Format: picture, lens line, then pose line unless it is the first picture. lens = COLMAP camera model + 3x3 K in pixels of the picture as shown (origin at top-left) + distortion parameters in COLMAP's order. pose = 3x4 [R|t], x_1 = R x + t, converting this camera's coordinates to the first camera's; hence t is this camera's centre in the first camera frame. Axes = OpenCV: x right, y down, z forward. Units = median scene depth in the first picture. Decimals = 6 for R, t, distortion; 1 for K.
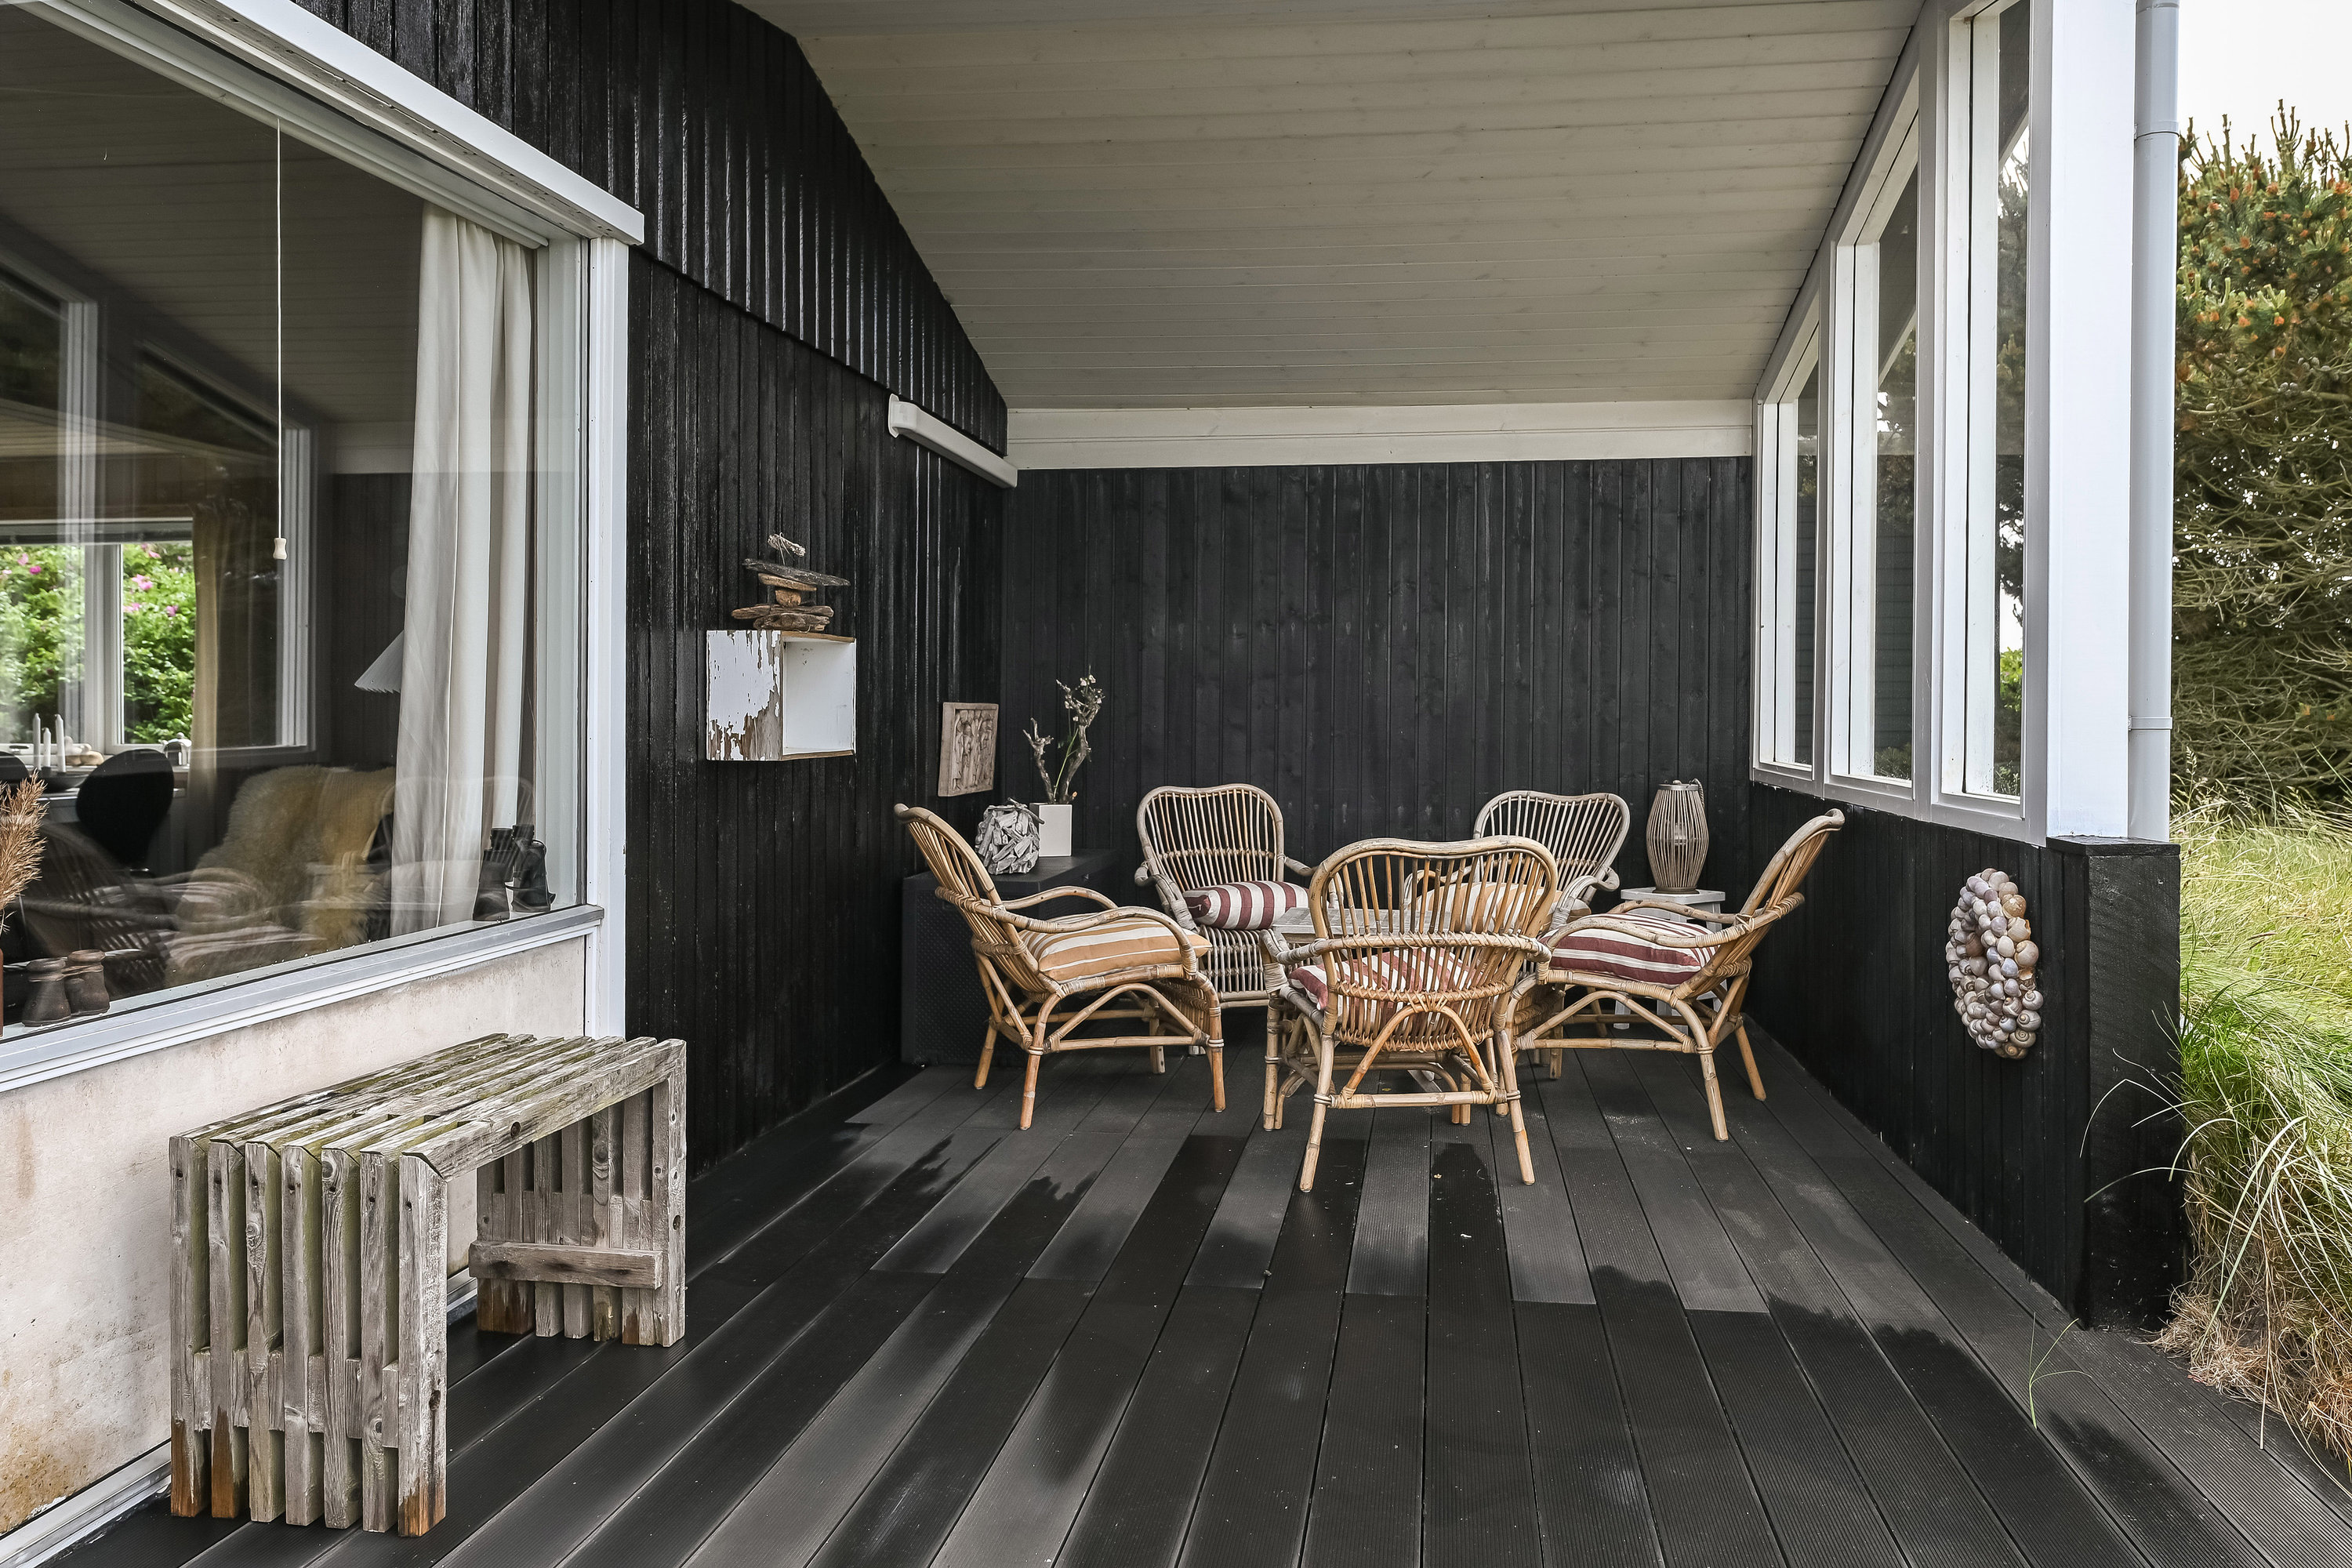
lens RADIAL K [[1600.9, 0, 1176.0], [0, 1600.9, 784.0], [0, 0, 1]] dist [-0.021992, 0.000386]
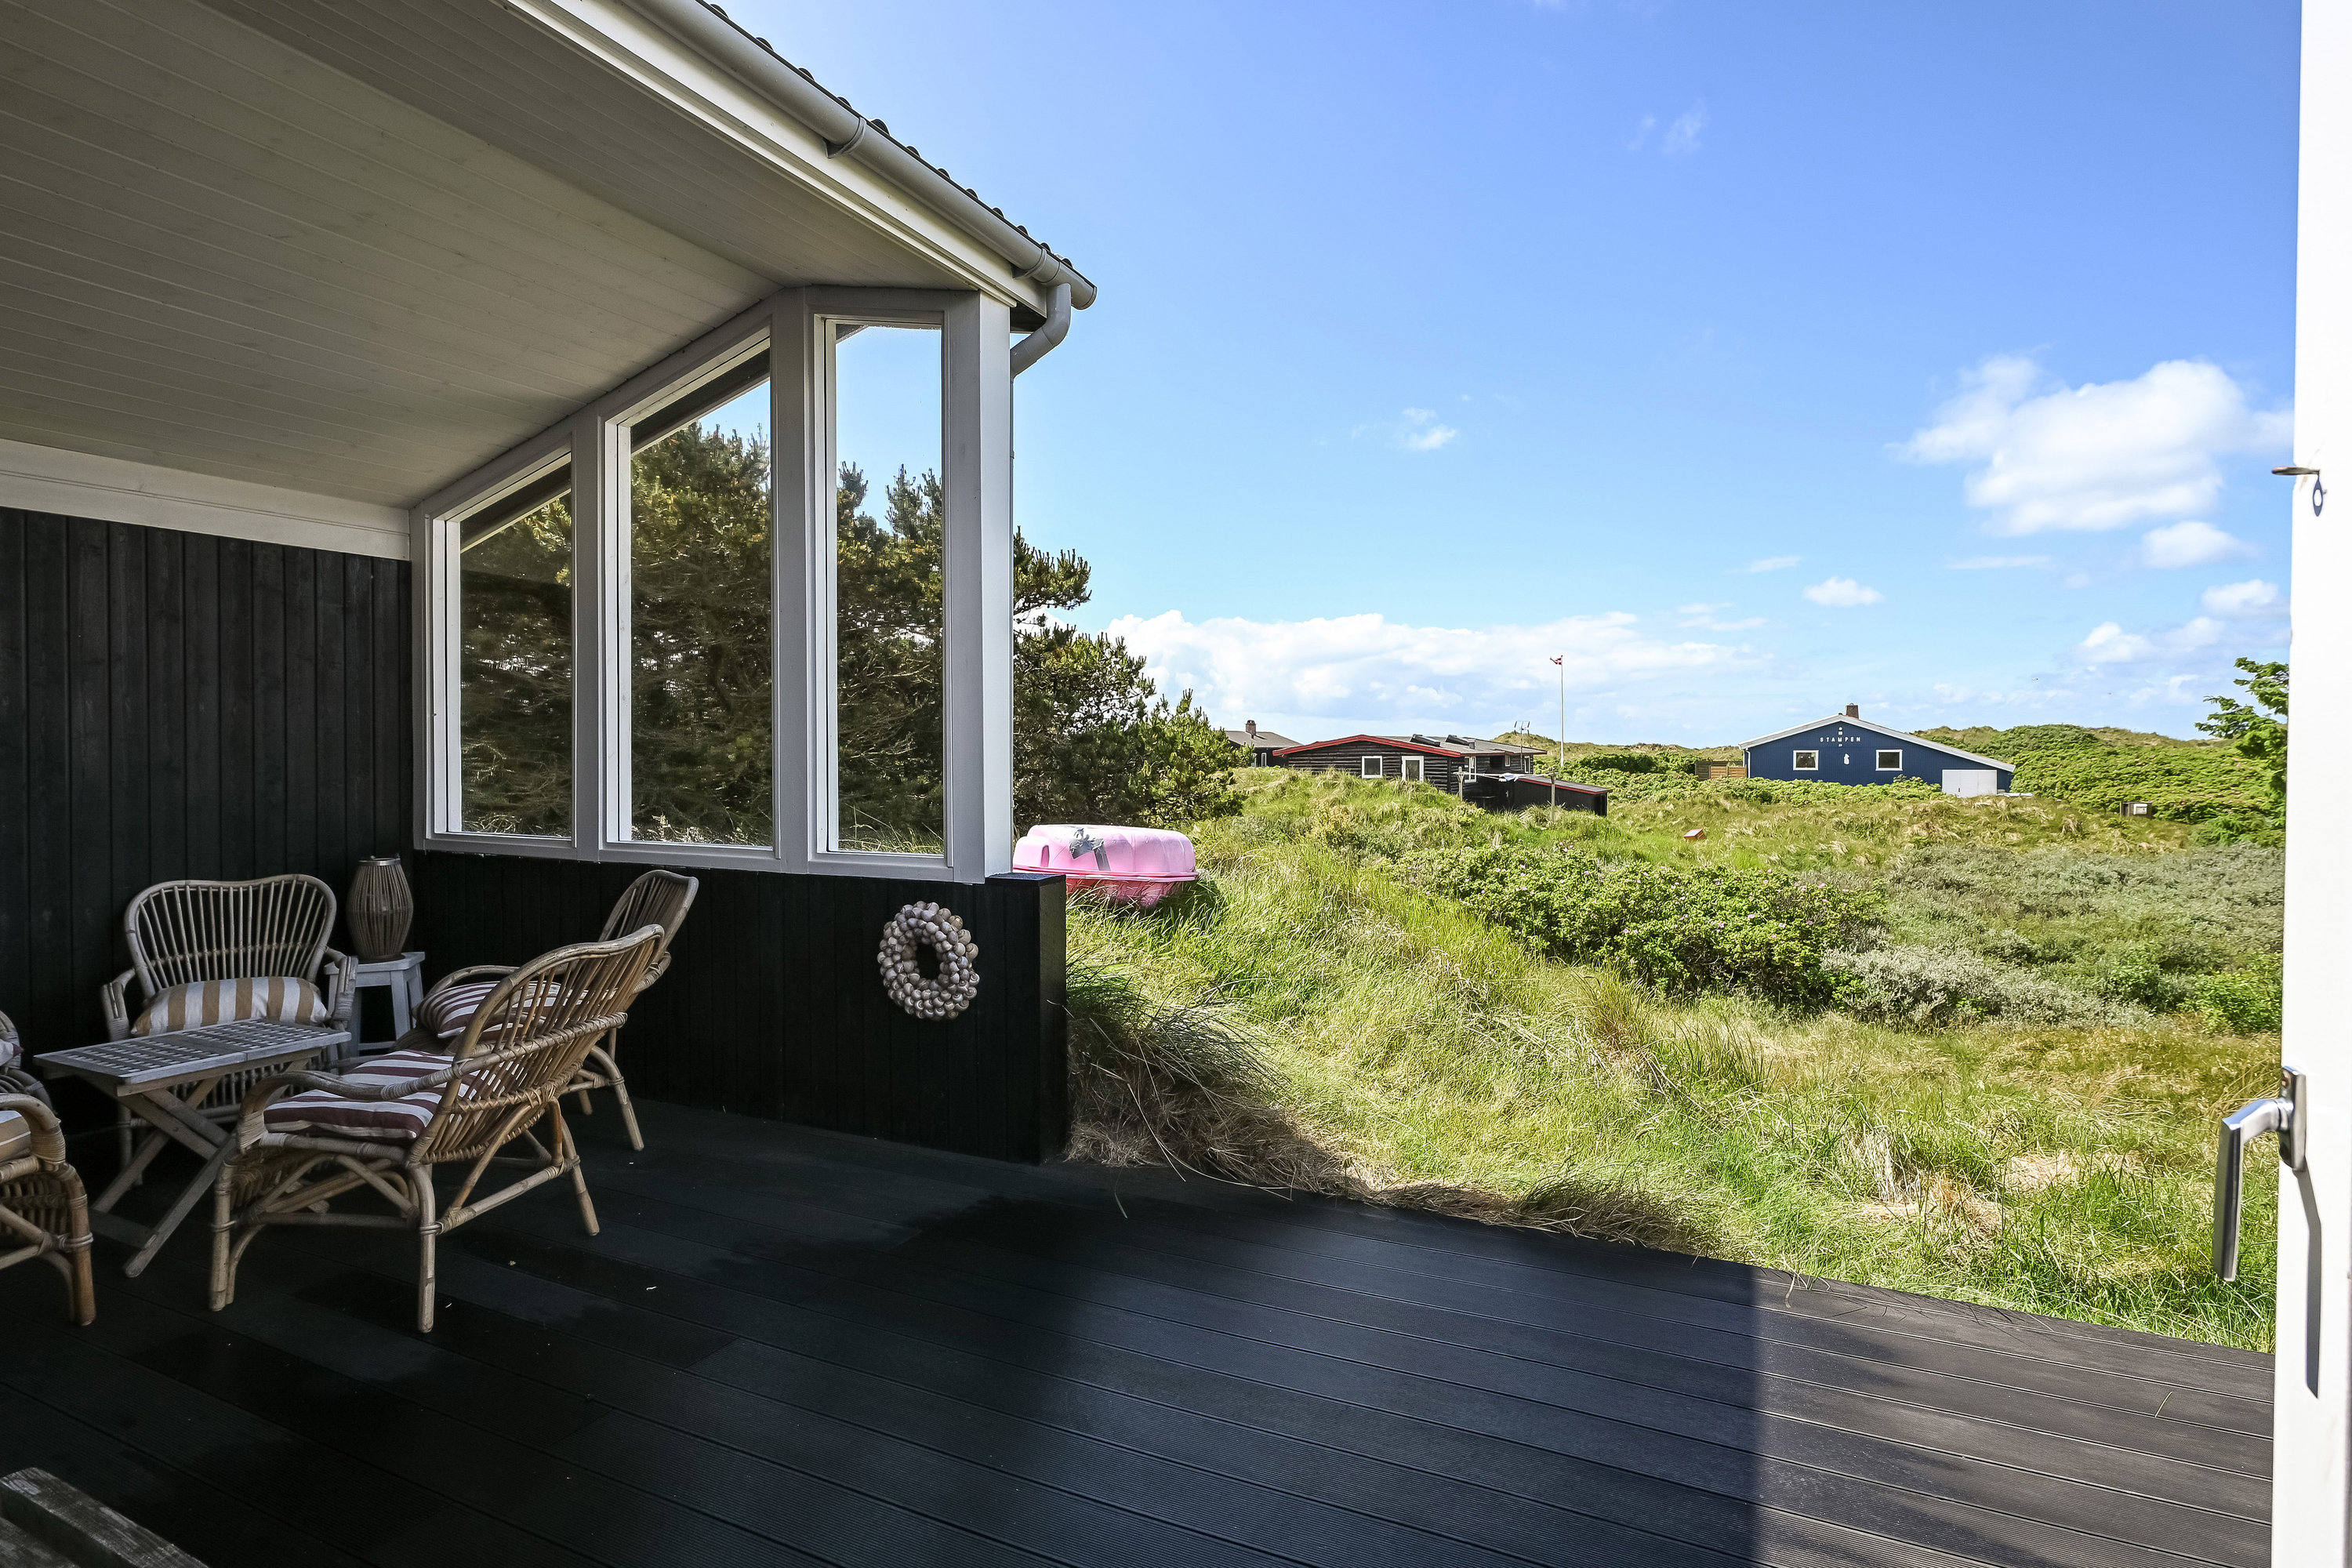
lens RADIAL K [[1244.7, 0, 1176.0], [0, 1244.7, 784.0], [0, 0, 1]] dist [0.001708, 0.000787]
pose [[0.277061, -0.034830, 0.960221, -0.337720], [0.044051, 0.998752, 0.023517, -0.045976], [-0.959842, 0.035783, 0.278249, 0.241594]]
